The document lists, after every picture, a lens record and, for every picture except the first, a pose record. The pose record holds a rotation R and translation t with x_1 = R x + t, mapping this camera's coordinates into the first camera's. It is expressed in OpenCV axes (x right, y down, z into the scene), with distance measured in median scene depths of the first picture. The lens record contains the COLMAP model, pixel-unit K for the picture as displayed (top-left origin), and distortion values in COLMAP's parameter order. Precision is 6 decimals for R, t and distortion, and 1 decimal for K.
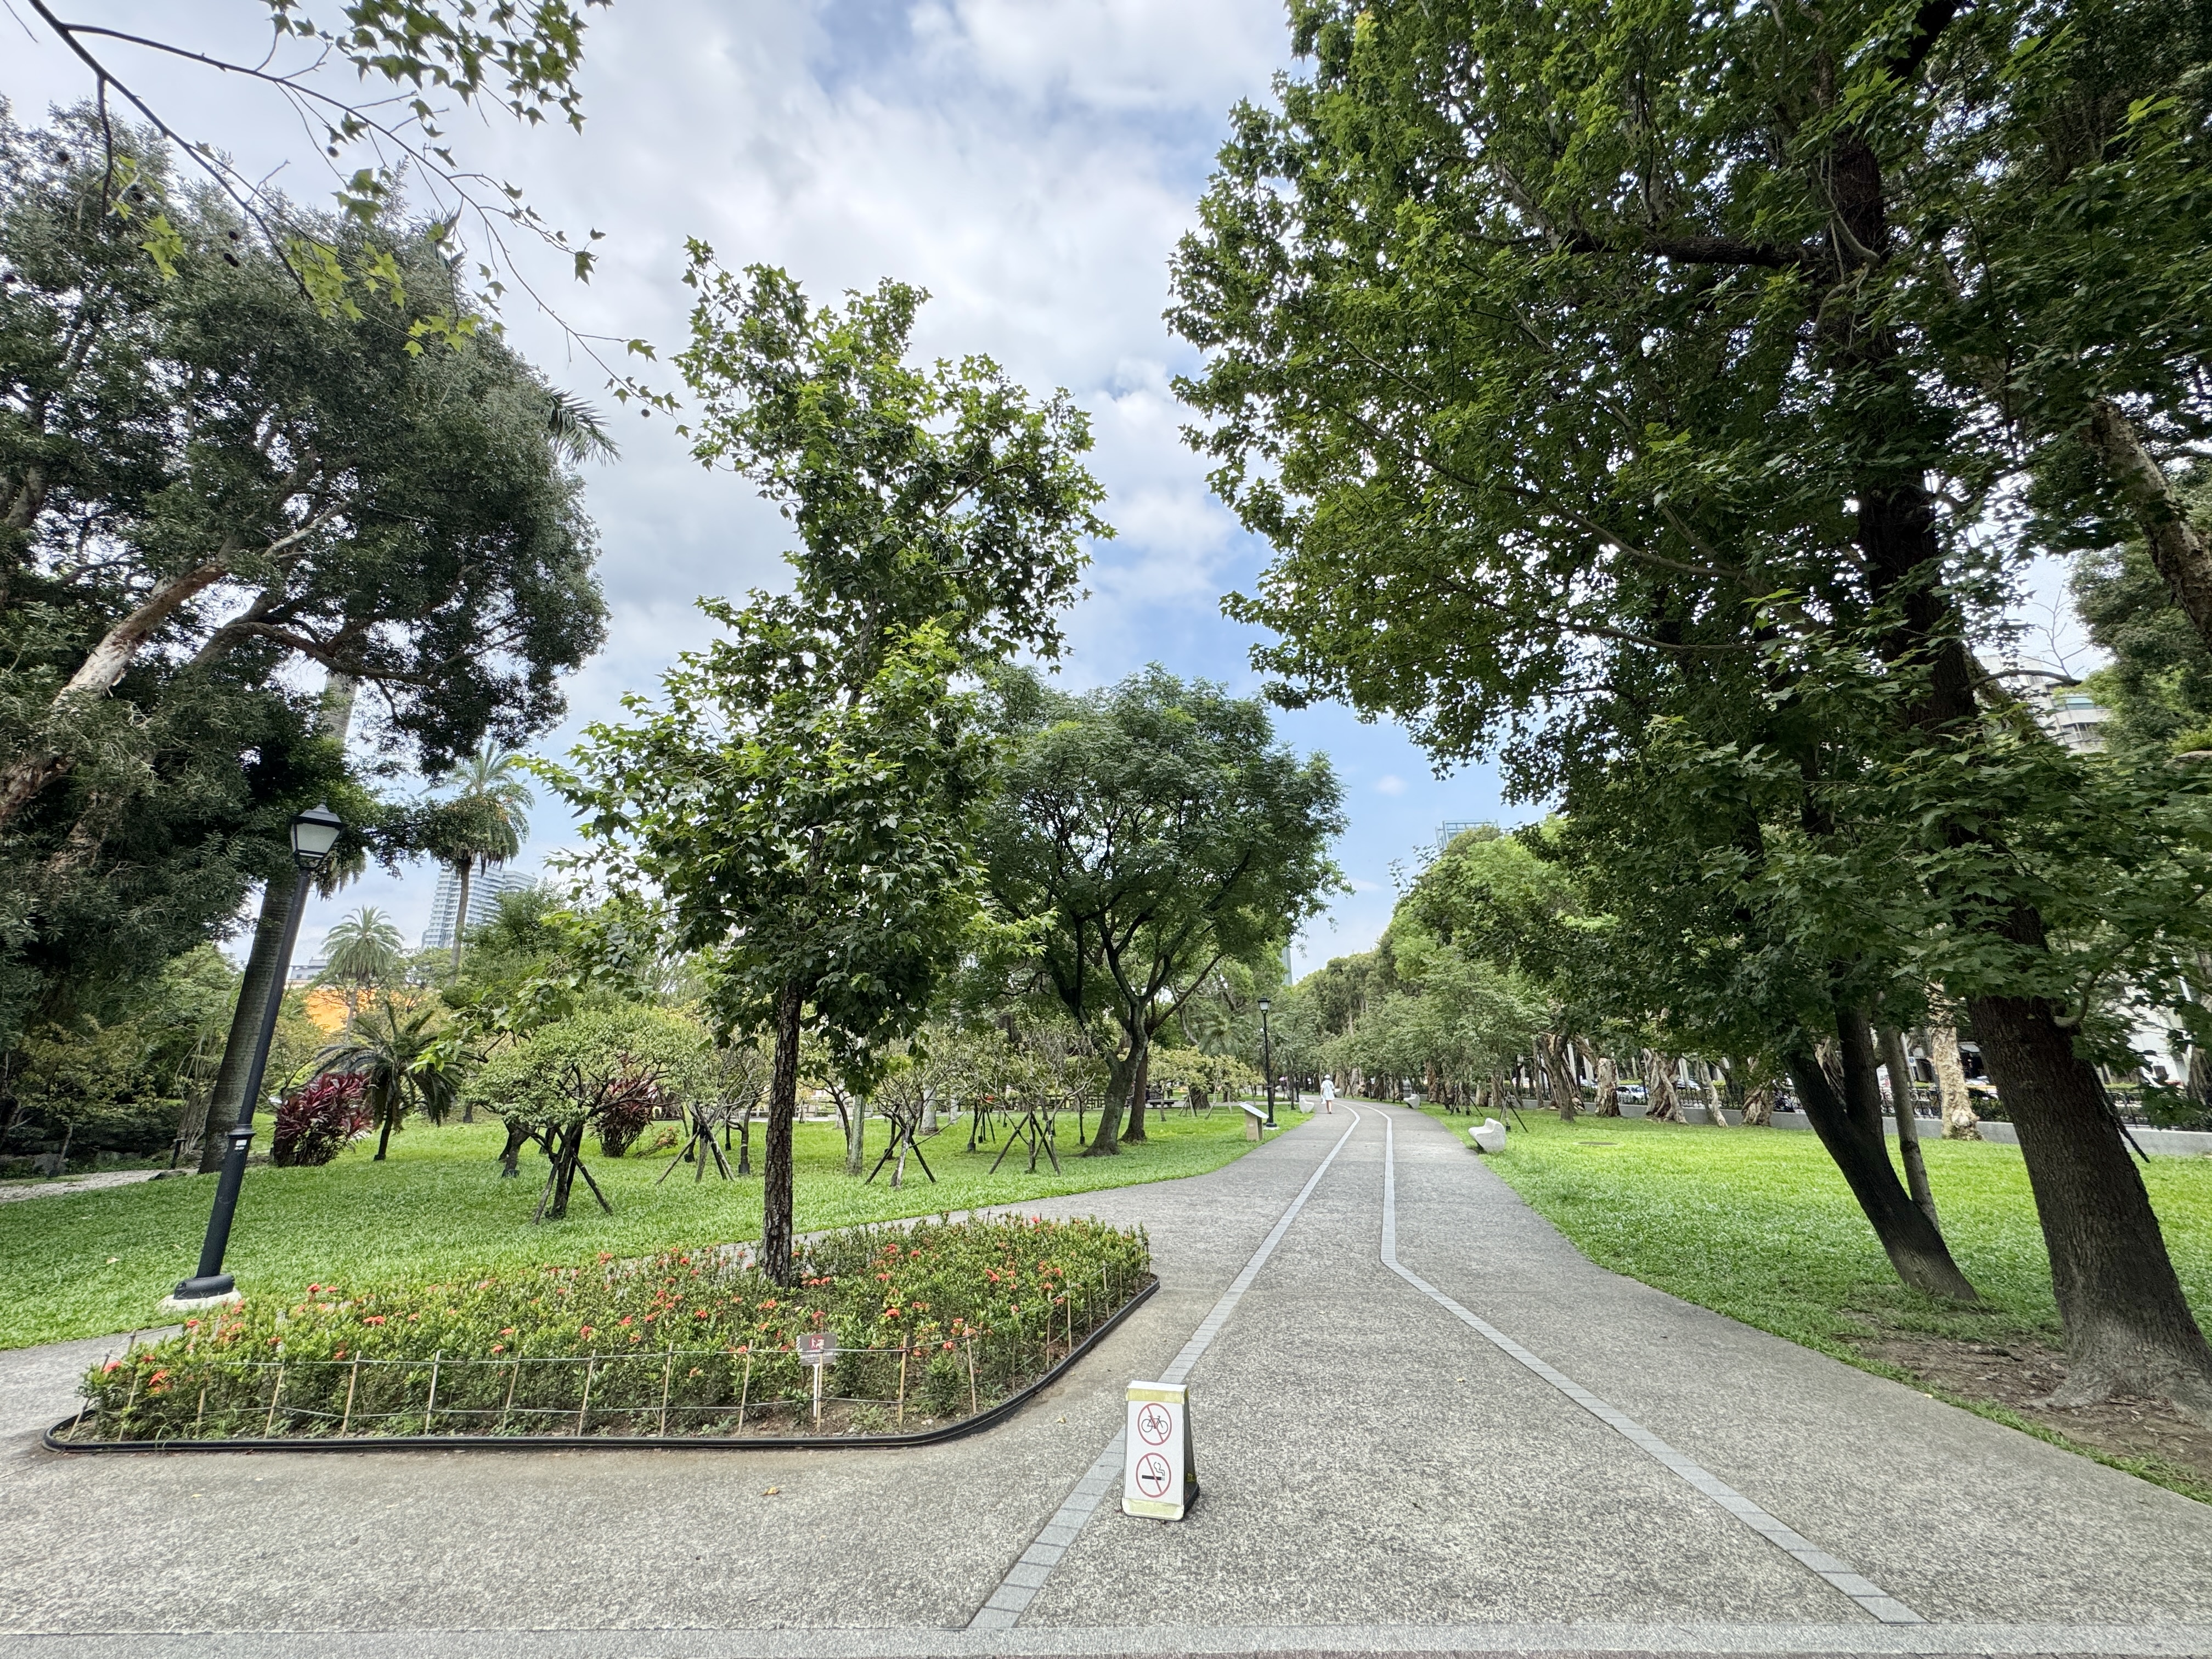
lens RADIAL K [[890.7, 0, 1106.0], [0, 890.7, 829.5], [0, 0, 1]] dist [-0.001504, 0.000121]
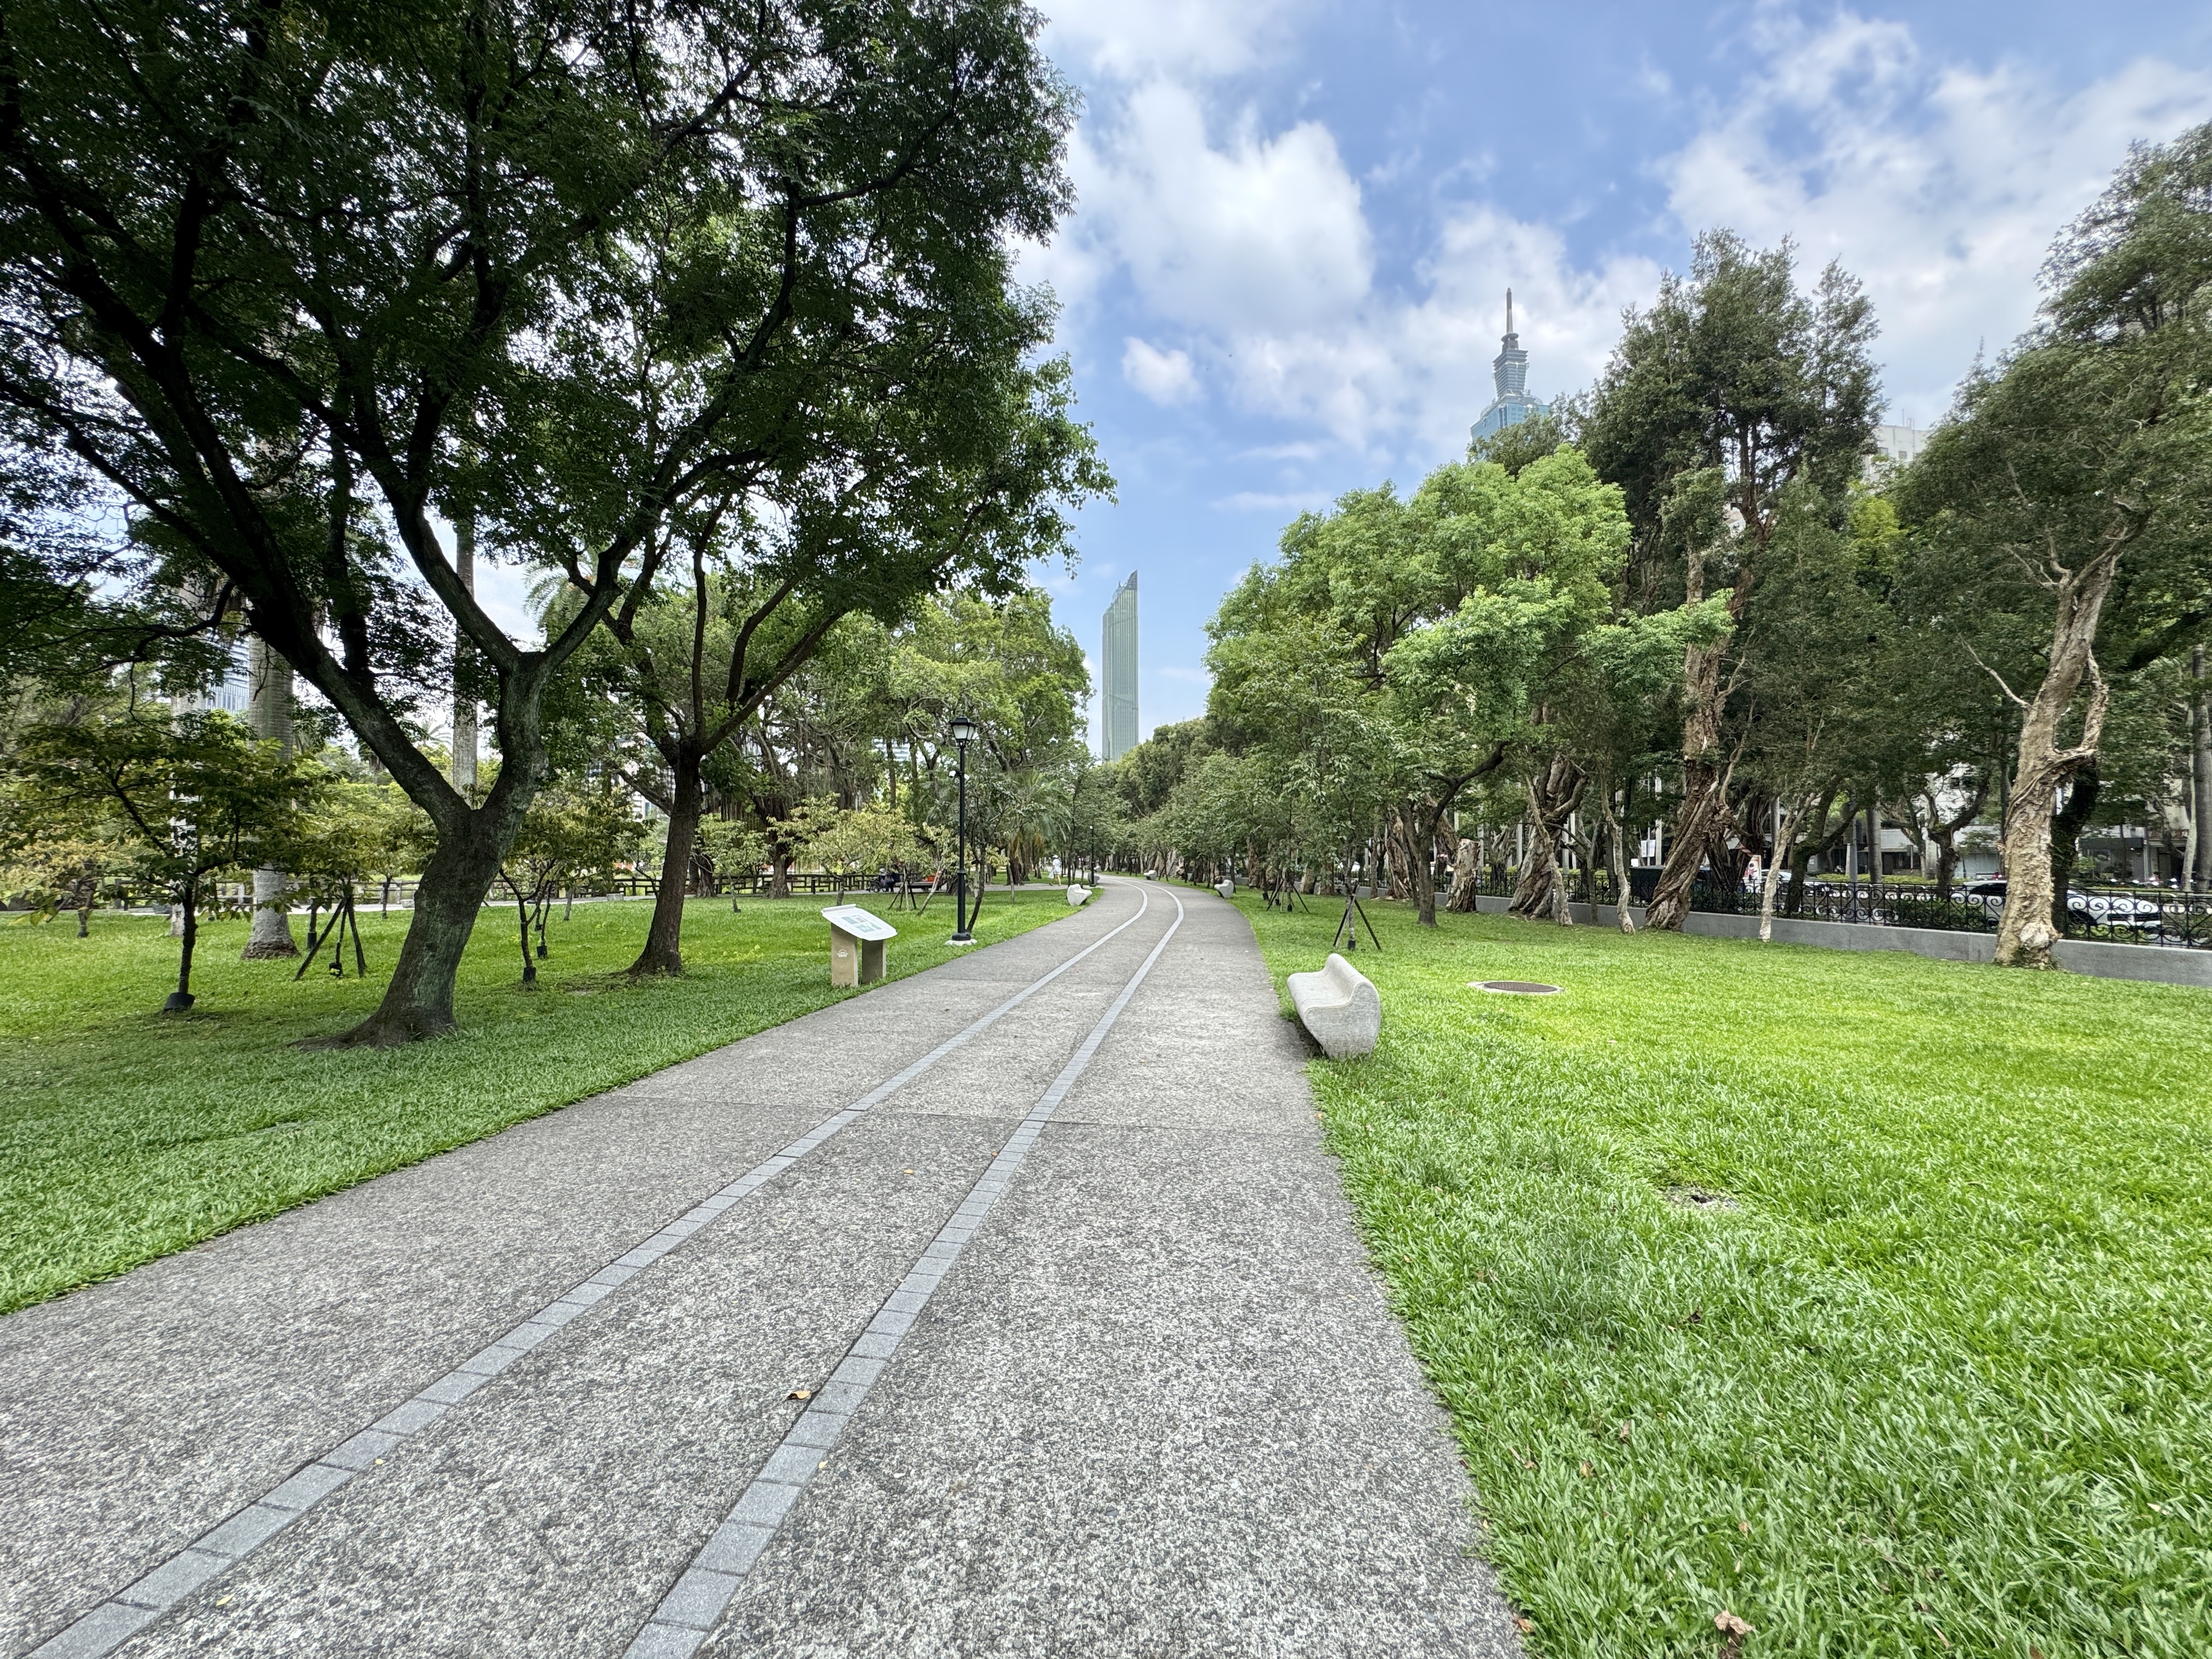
lens RADIAL K [[890.7, 0, 1106.0], [0, 890.7, 829.5], [0, 0, 1]] dist [-0.001504, 0.000121]
pose [[0.986072, 0.019522, 0.165168, 0.114565], [-0.058521, 0.970307, 0.234692, 0.078855], [-0.155682, -0.241089, 0.957935, 0.286037]]
